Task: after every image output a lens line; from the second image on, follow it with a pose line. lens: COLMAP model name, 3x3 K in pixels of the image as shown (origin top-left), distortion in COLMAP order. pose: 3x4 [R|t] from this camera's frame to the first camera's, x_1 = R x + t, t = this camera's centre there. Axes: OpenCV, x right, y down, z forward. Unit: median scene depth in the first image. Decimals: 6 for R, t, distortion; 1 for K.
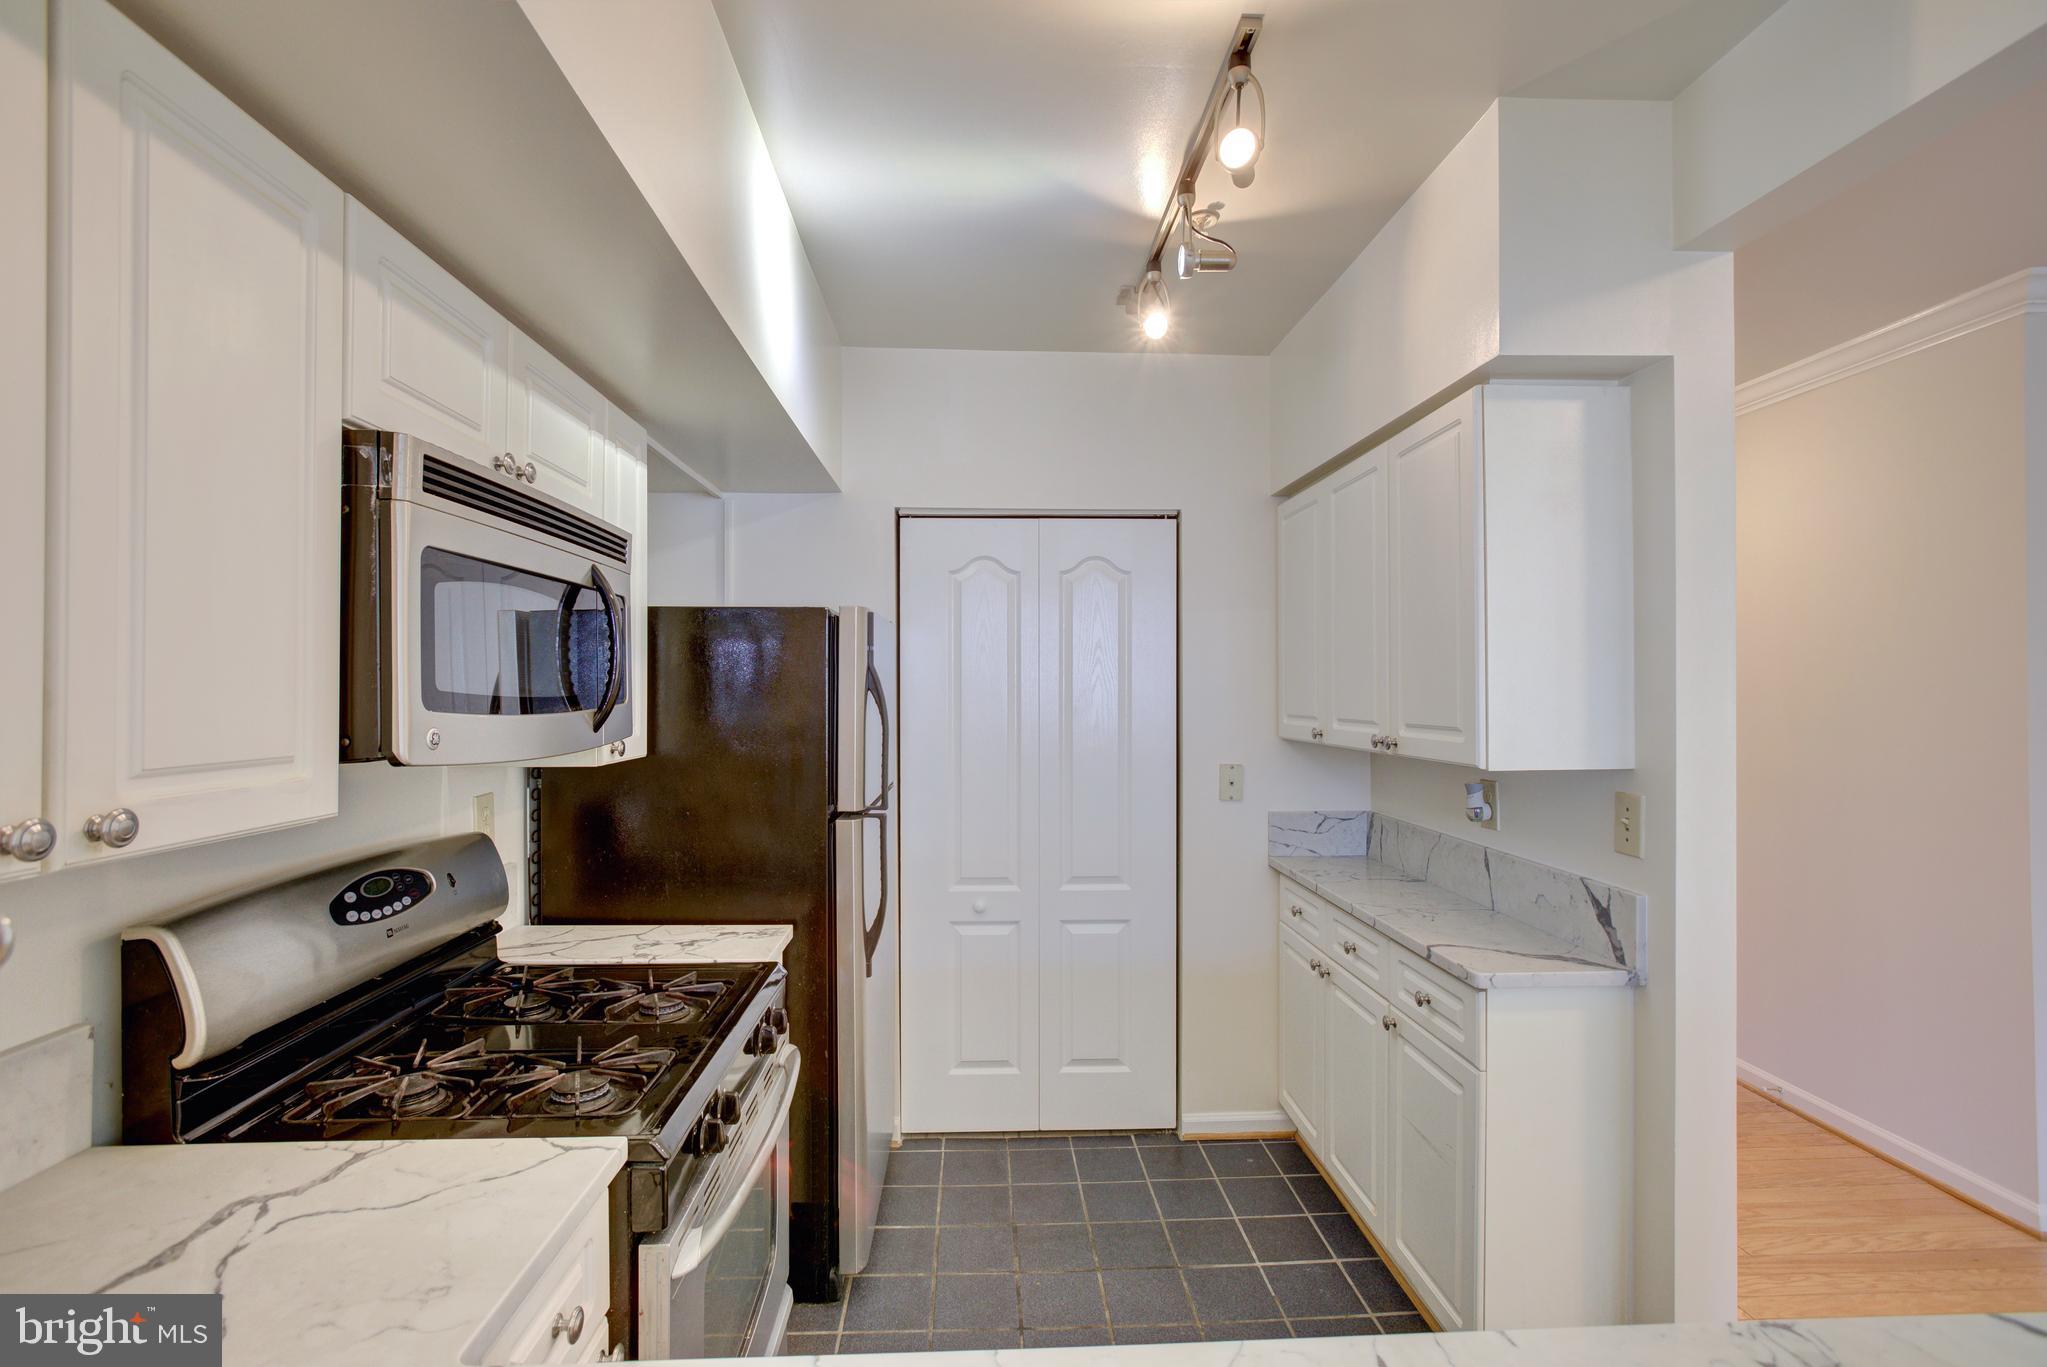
lens RADIAL K [[935.5, 0, 1023.5], [0, 935.5, 683.5], [0, 0, 1]] dist [-0.000558, 0.000353]
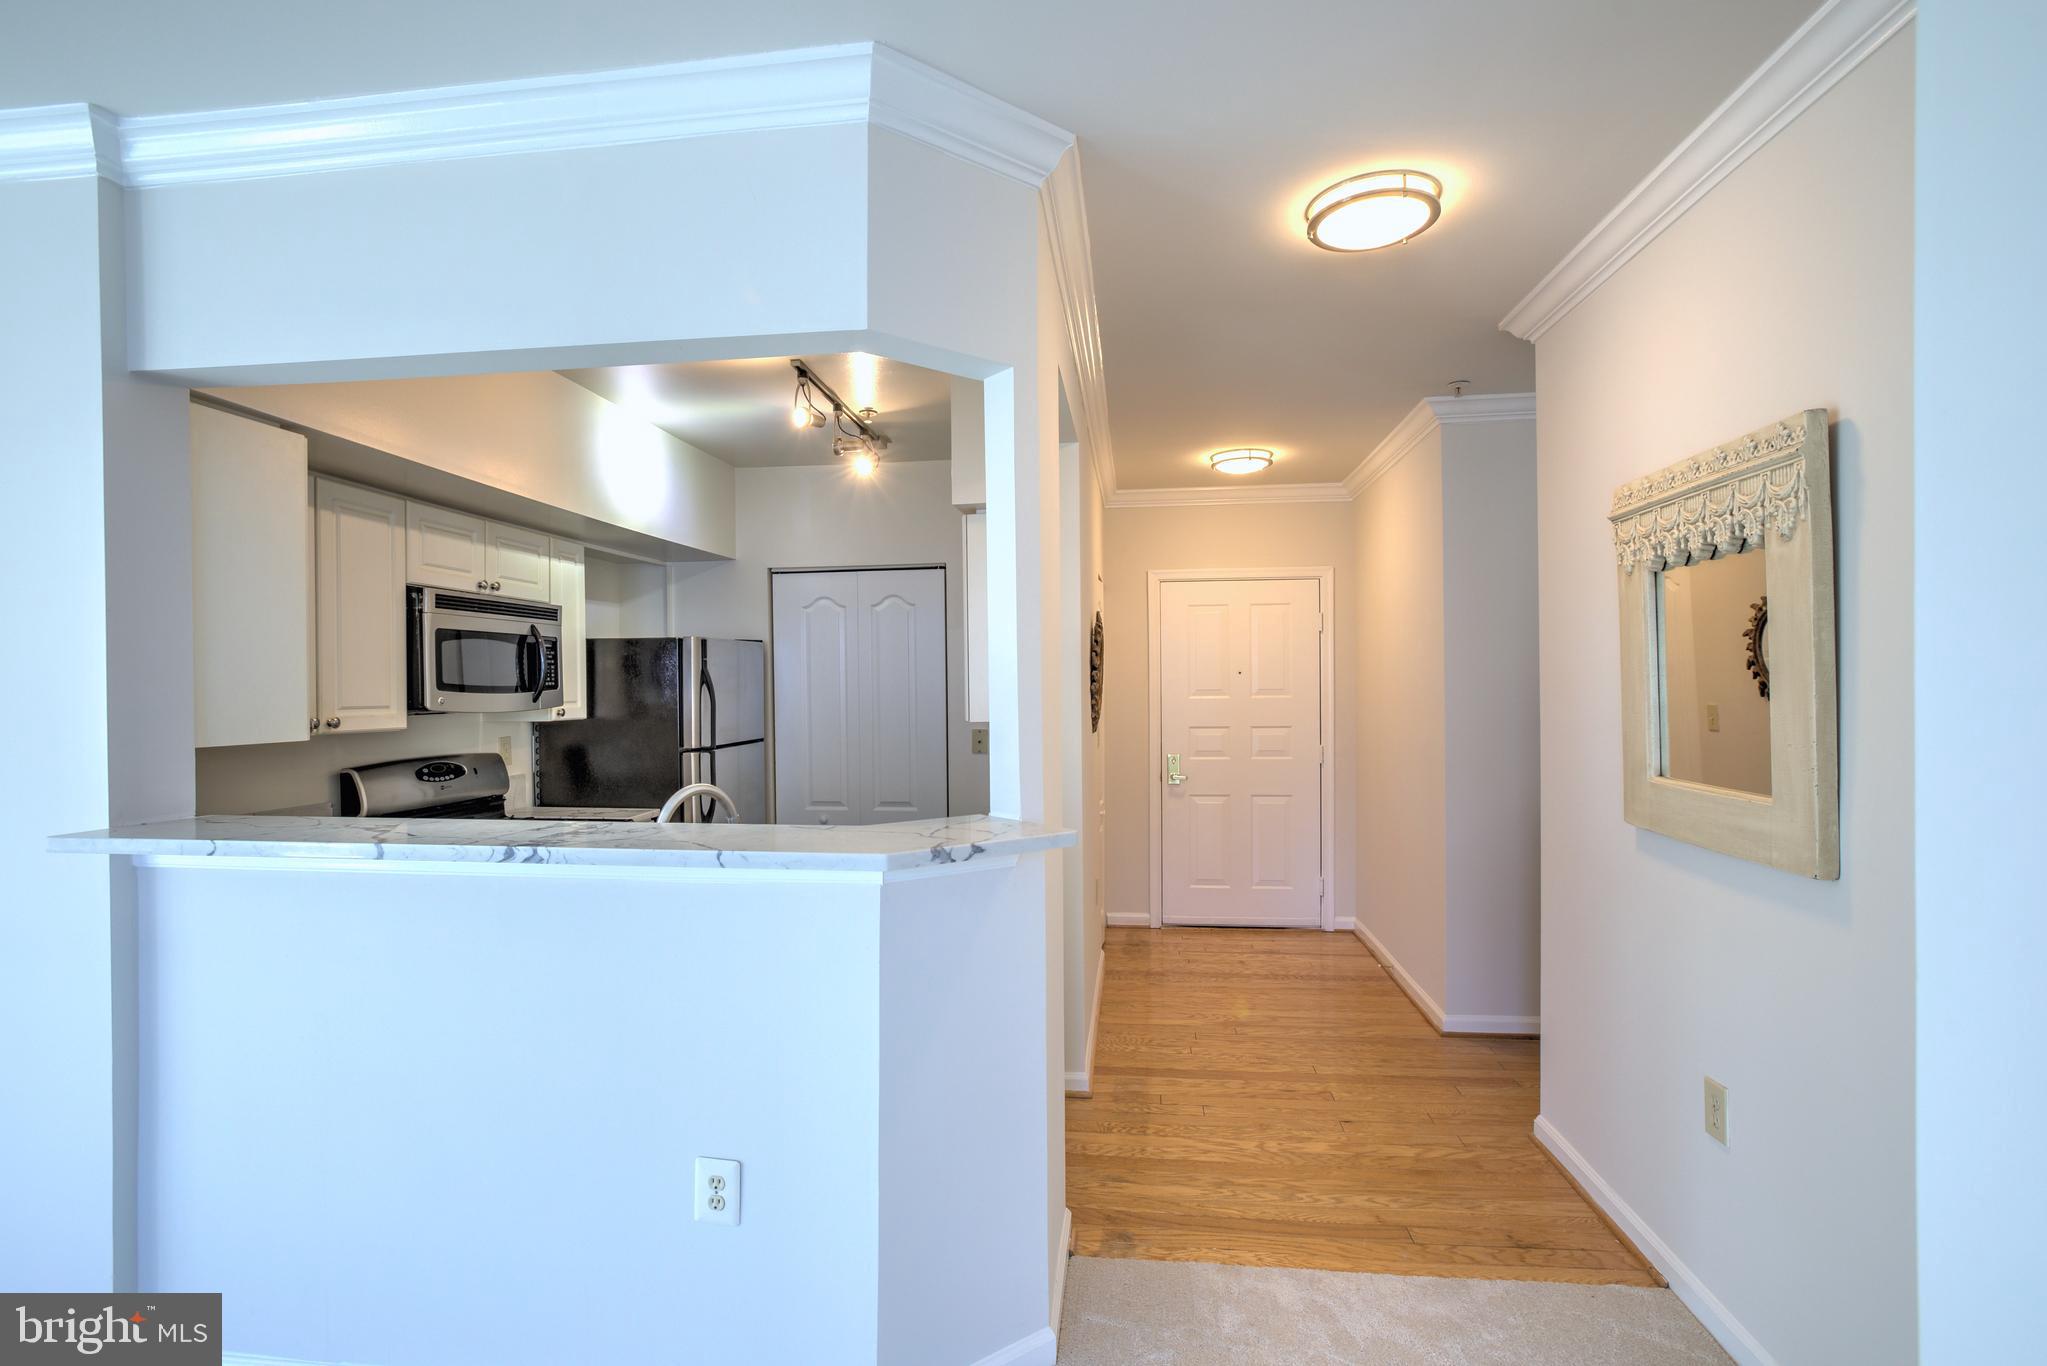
lens RADIAL K [[974.9, 0, 1012.6], [0, 974.9, 690.7], [0, 0, 1]] dist [-0.002371, 0.000053]
pose [[0.983264, -0.007715, -0.182021, 1.148988], [0.009865, 0.999892, 0.010907, 0.012320], [0.181917, -0.012520, 0.983234, -1.111538]]
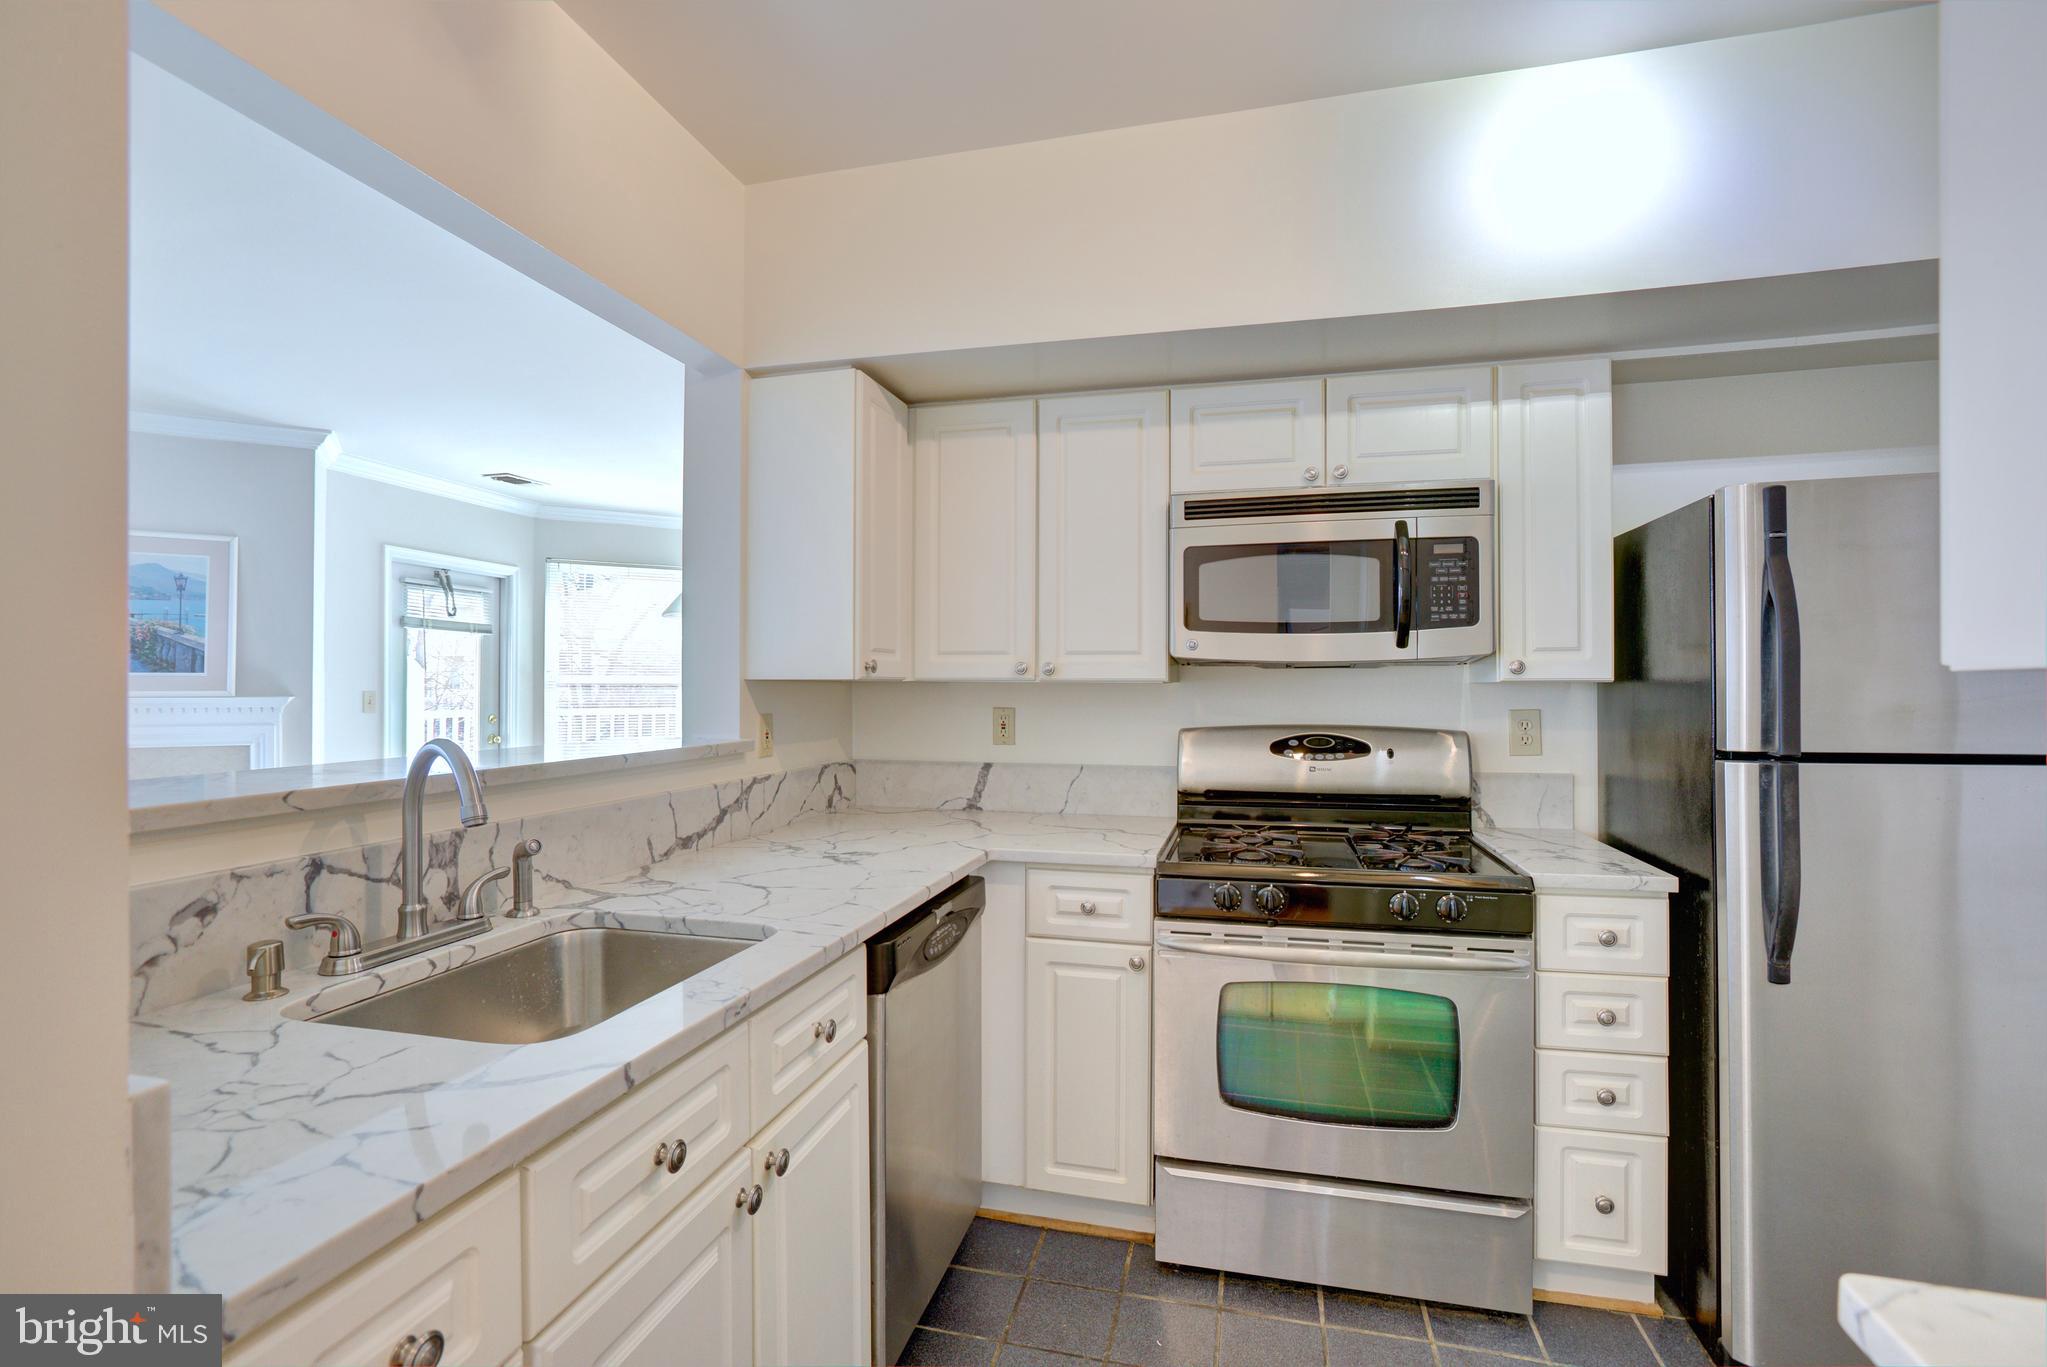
lens RADIAL K [[965.8, 0, 1023.5], [0, 965.8, 683.5], [0, 0, 1]] dist [0.000110, 0.001322]
pose [[-0.284283, -0.005902, -0.958722, 1.117998], [0.006763, 0.999944, -0.008161, 0.122820], [0.958716, -0.008803, -0.284228, 0.977601]]
